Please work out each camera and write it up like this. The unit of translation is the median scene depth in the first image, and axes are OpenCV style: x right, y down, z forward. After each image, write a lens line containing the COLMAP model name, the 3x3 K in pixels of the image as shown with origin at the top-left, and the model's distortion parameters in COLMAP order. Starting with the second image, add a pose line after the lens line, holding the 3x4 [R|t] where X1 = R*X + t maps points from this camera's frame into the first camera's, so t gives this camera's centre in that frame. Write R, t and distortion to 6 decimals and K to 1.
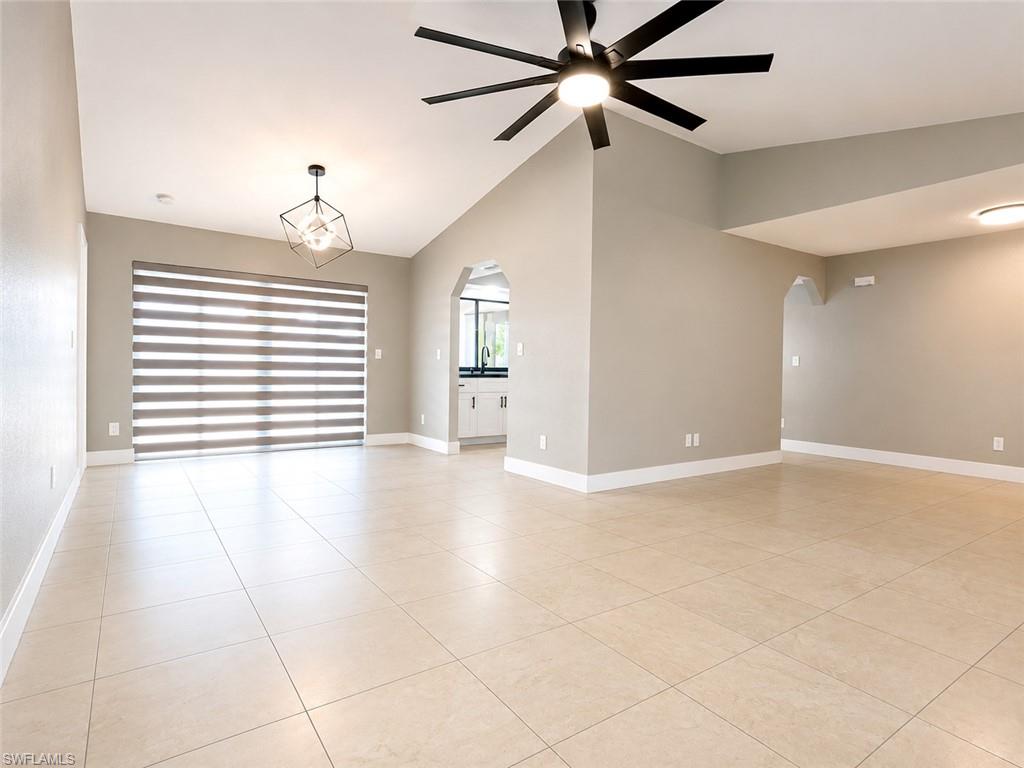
lens RADIAL K [[547.5, 0, 512.0], [0, 547.5, 384.0], [0, 0, 1]] dist [-0.000427, -0.000034]
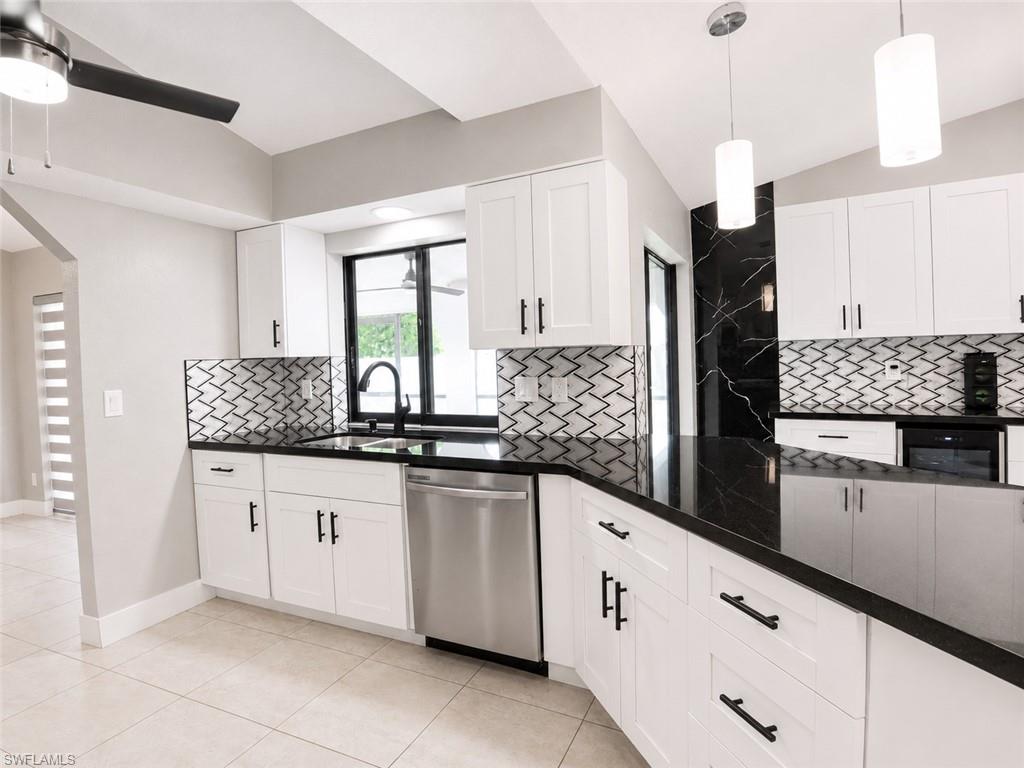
lens RADIAL K [[547.5, 0, 512.0], [0, 547.5, 384.0], [0, 0, 1]] dist [-0.000427, -0.000034]
pose [[0.494288, 0.002323, -0.869295, 0.328819], [0.012988, 0.999865, 0.010057, -0.056672], [0.869201, -0.016261, 0.494191, 0.865133]]
